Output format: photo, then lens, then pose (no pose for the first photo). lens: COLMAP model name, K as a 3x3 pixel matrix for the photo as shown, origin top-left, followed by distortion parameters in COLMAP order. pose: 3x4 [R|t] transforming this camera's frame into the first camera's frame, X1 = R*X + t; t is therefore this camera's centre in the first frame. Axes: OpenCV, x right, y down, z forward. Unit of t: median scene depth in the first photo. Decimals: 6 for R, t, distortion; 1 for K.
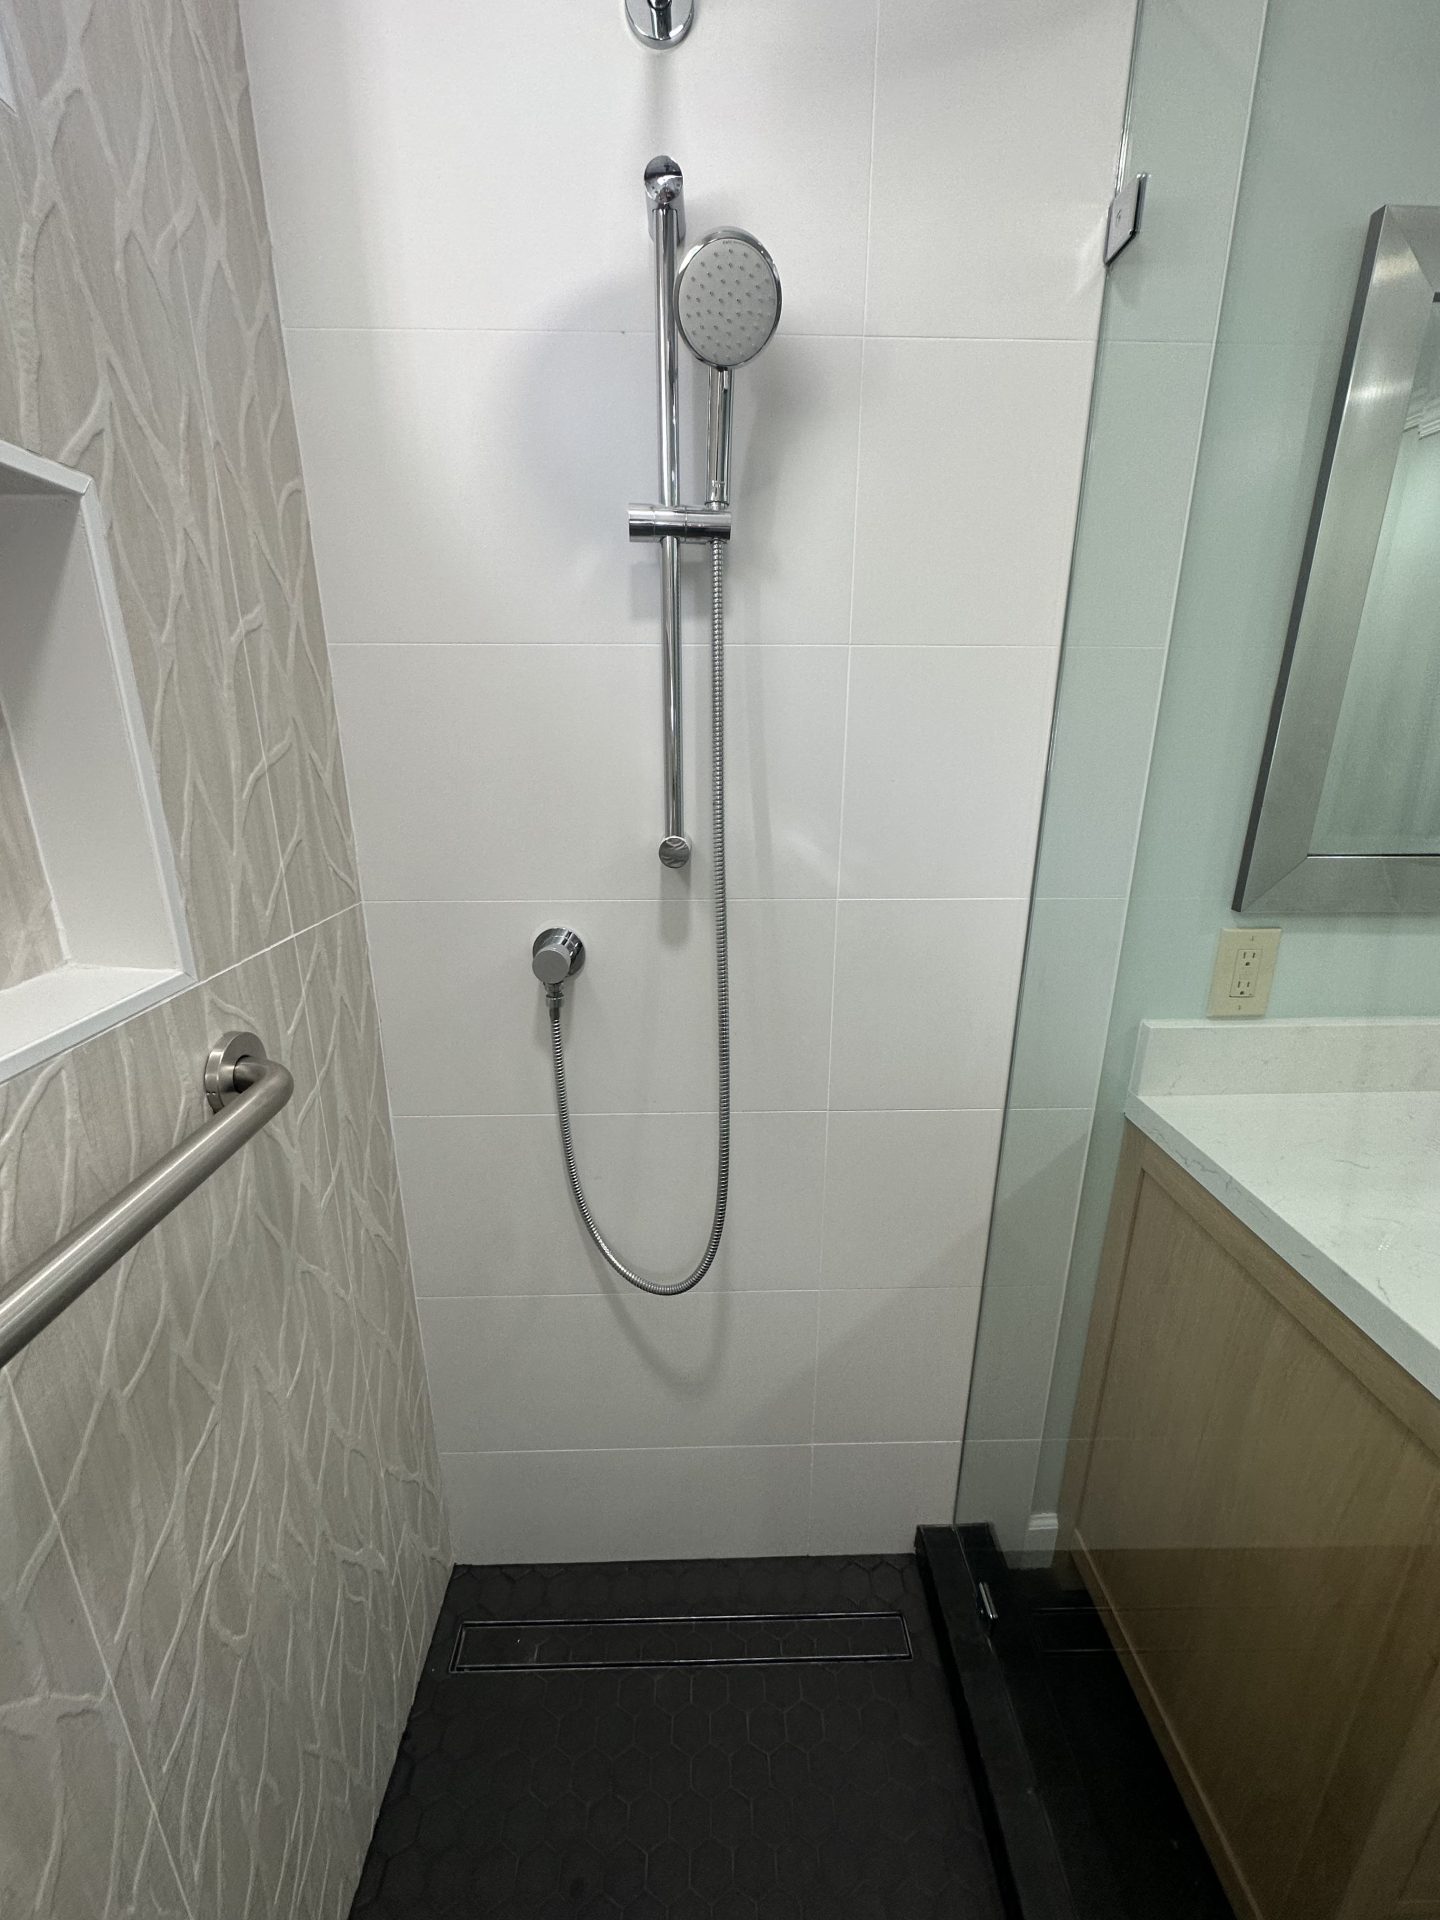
lens RADIAL K [[768.2, 0, 723.4], [0, 768.2, 961.1], [0, 0, 1]] dist [-0.006665, 0.000929]
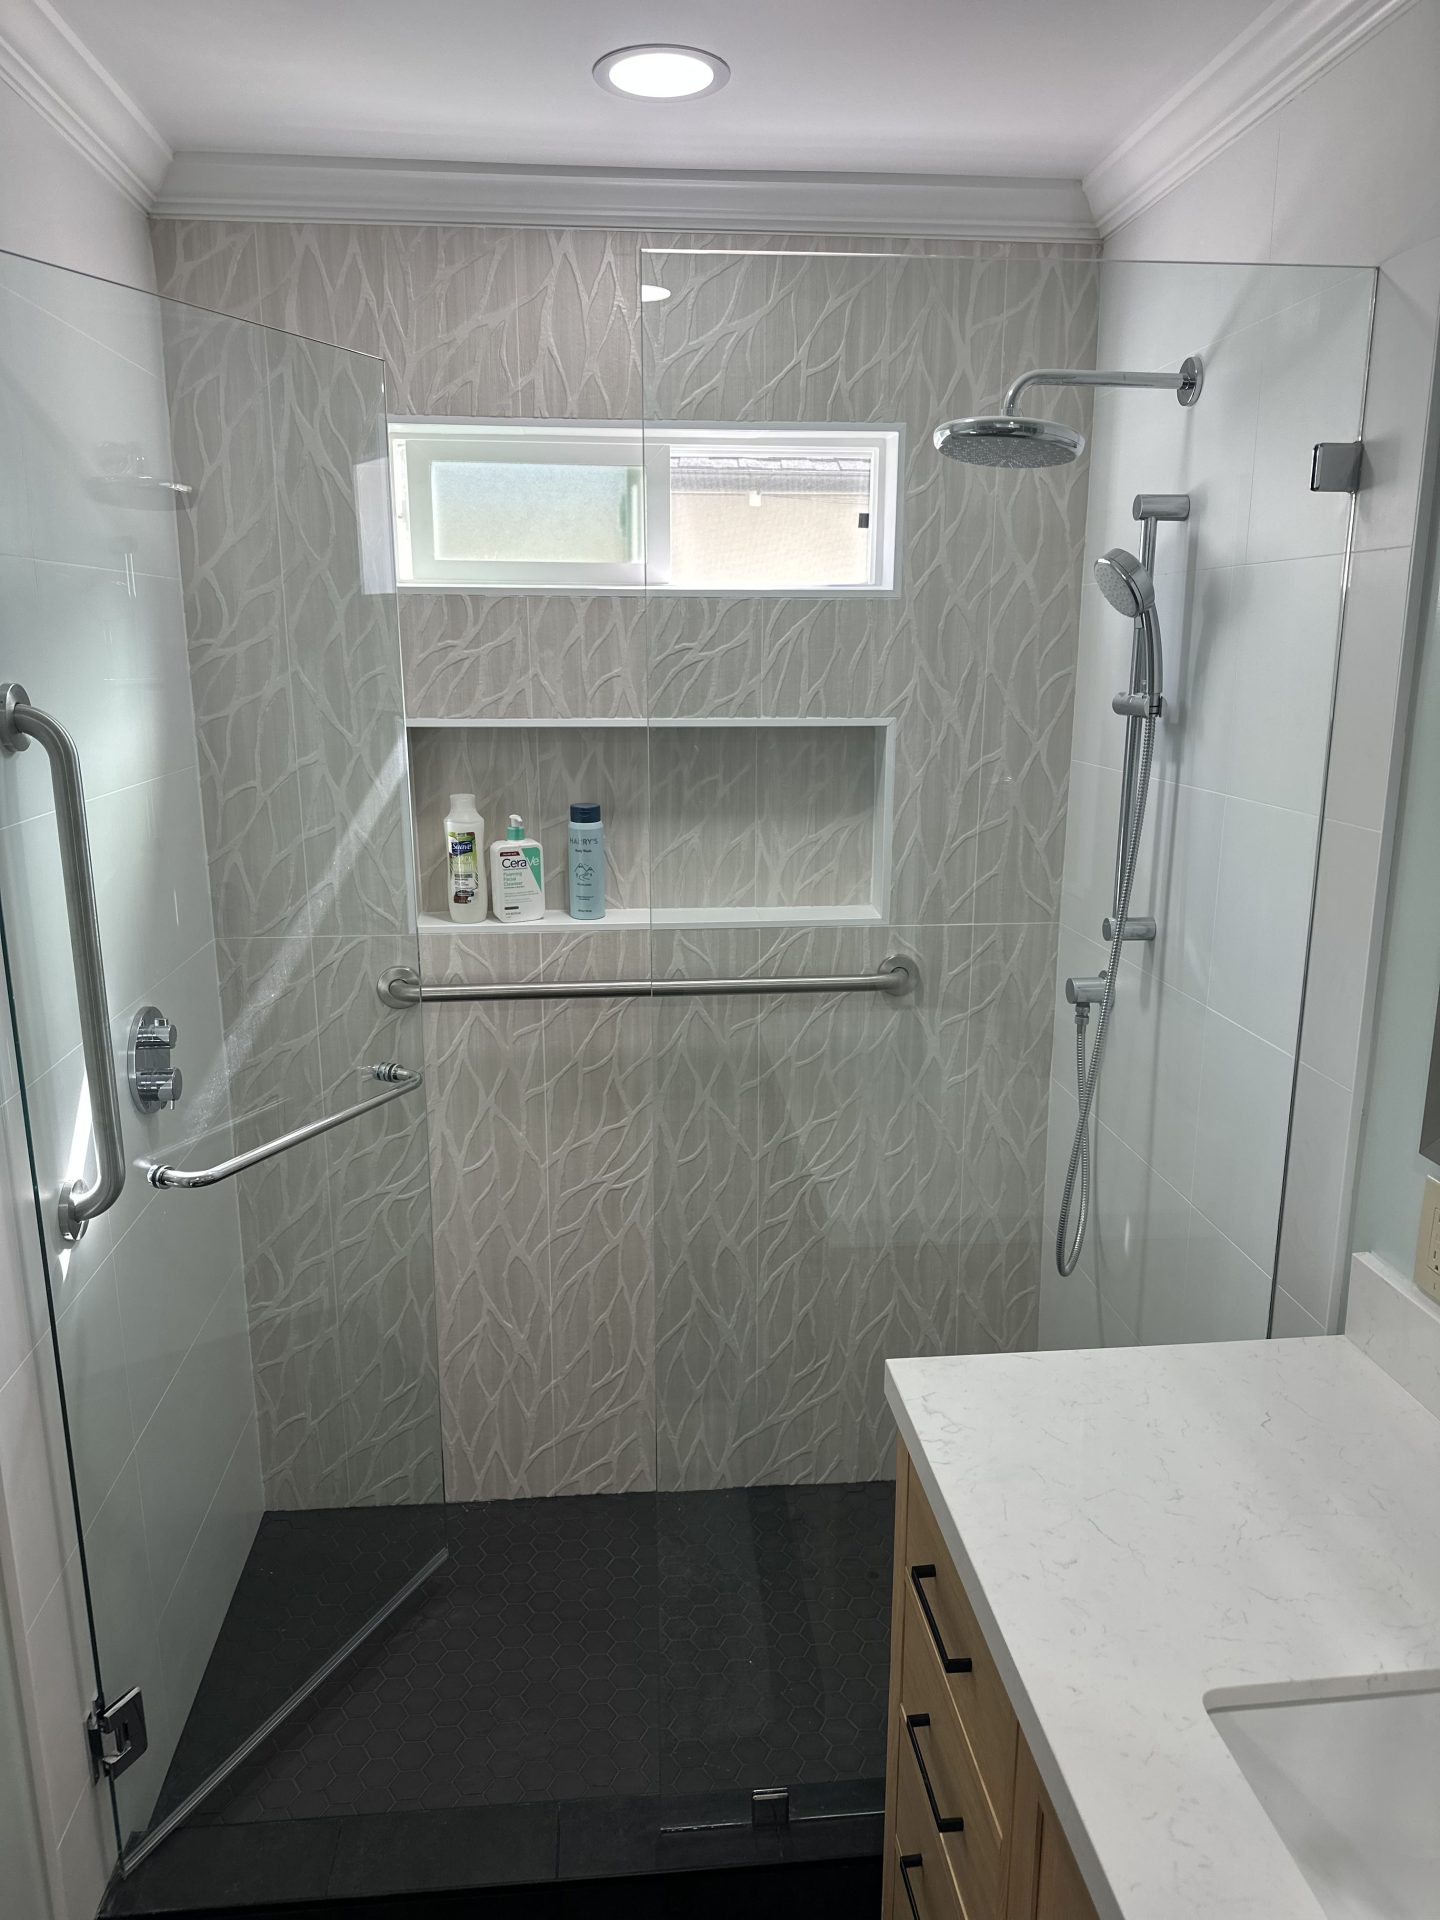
lens RADIAL K [[1342.8, 0, 727.6], [0, 1342.8, 973.0], [0, 0, 1]] dist [0.079464, -0.119708]
pose [[0.068034, 0.233369, -0.970005, 2.257313], [-0.291505, 0.934481, 0.204377, -0.367566], [0.954147, 0.268857, 0.131604, 0.071071]]
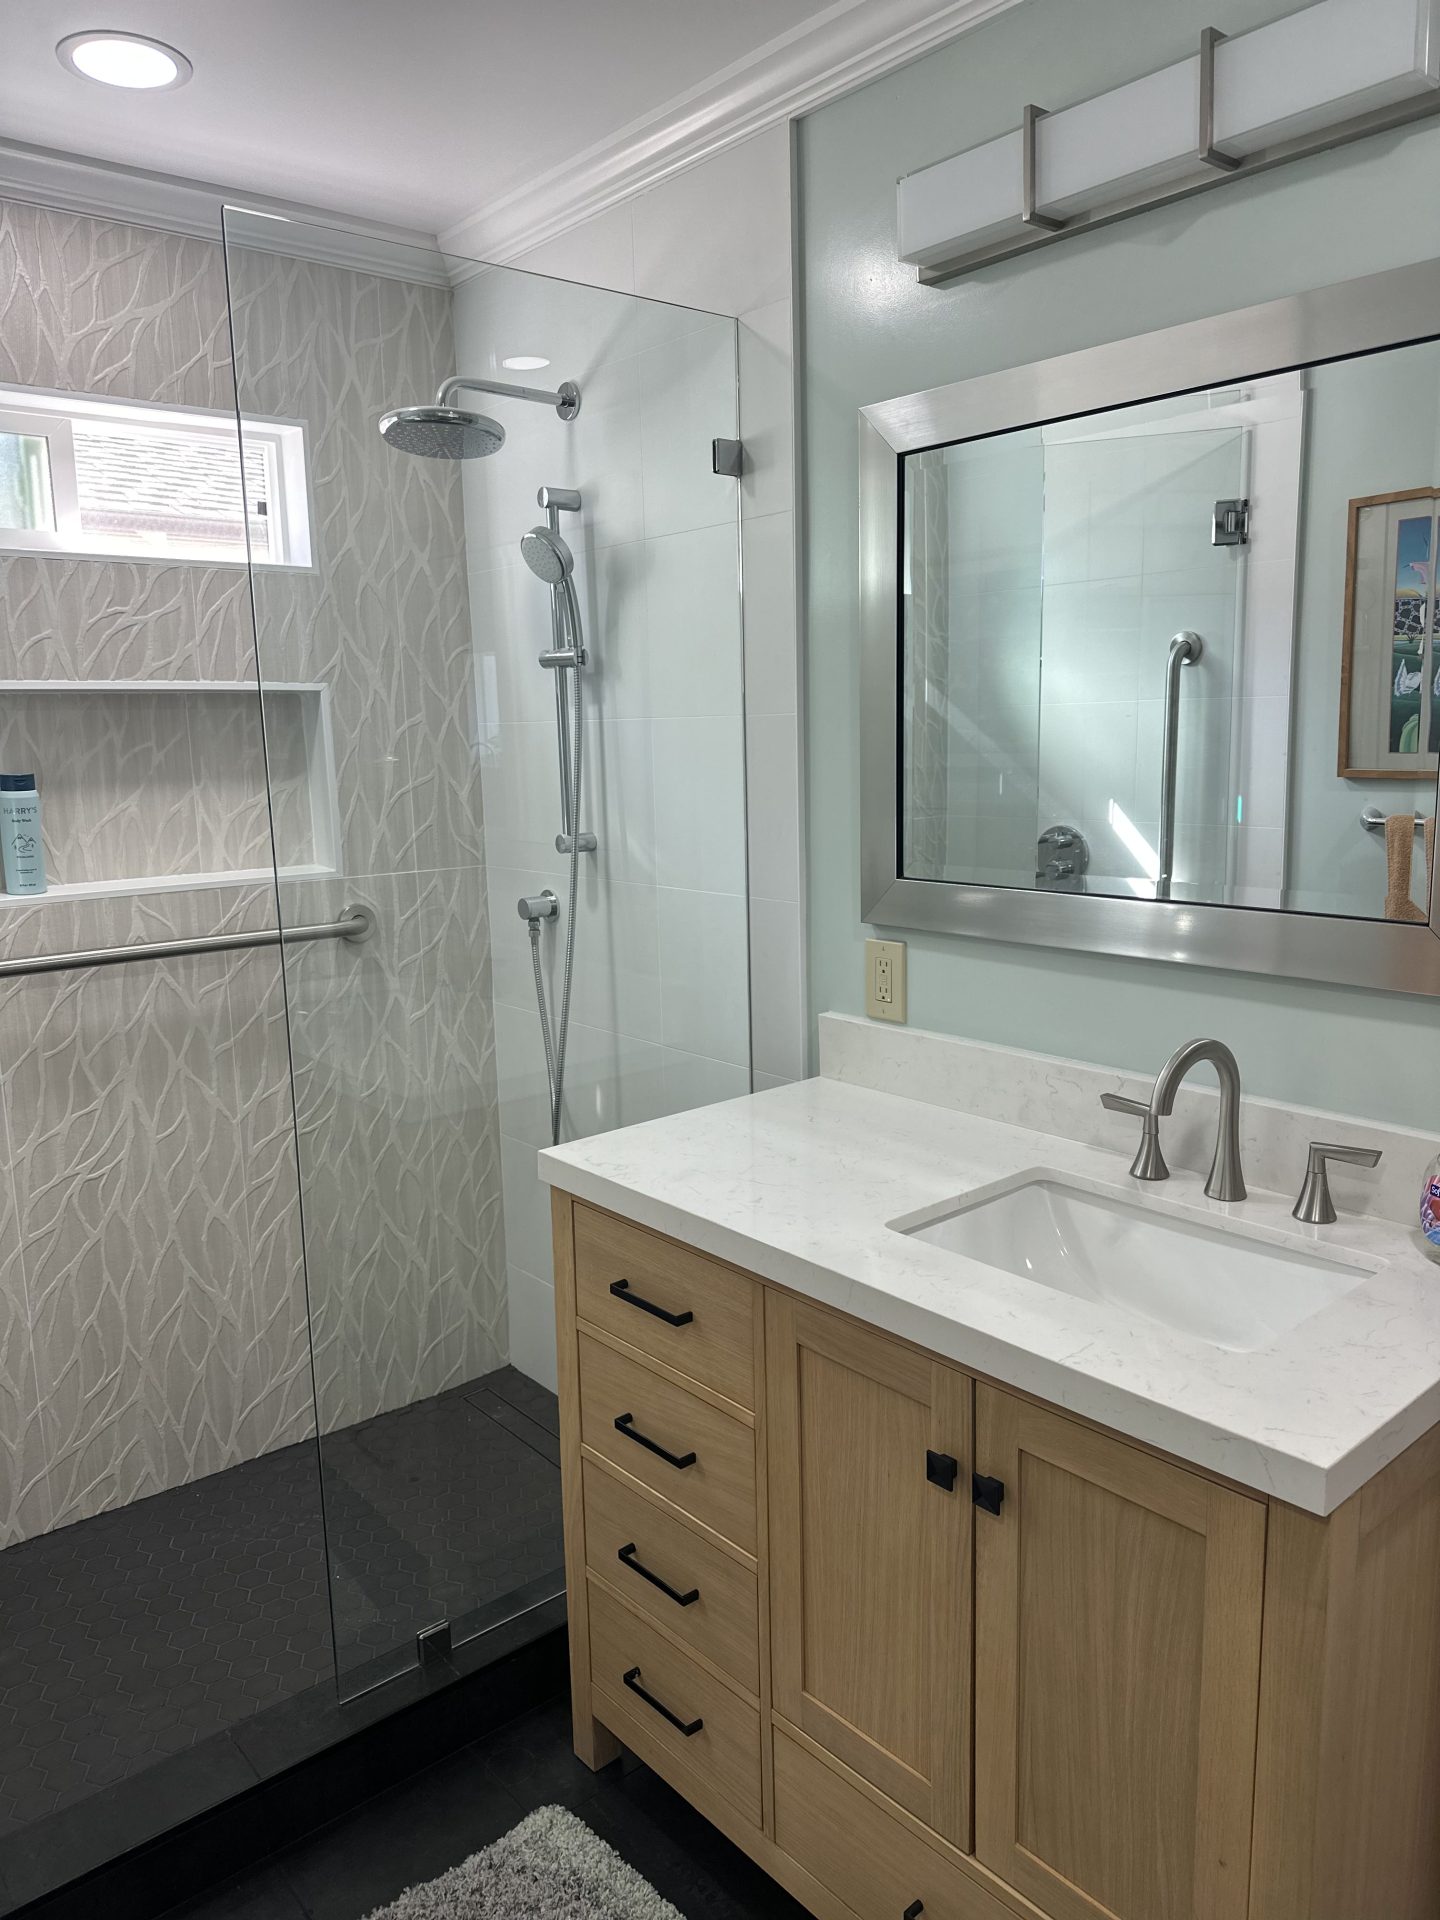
lens RADIAL K [[1342.8, 0, 739.8], [0, 1342.8, 963.6], [0, 0, 1]] dist [0.079464, -0.119708]
pose [[0.630836, 0.116862, -0.767066, 2.460874], [-0.204193, 0.978750, -0.018817, 0.087737], [0.748566, 0.168500, 0.641293, -0.524648]]
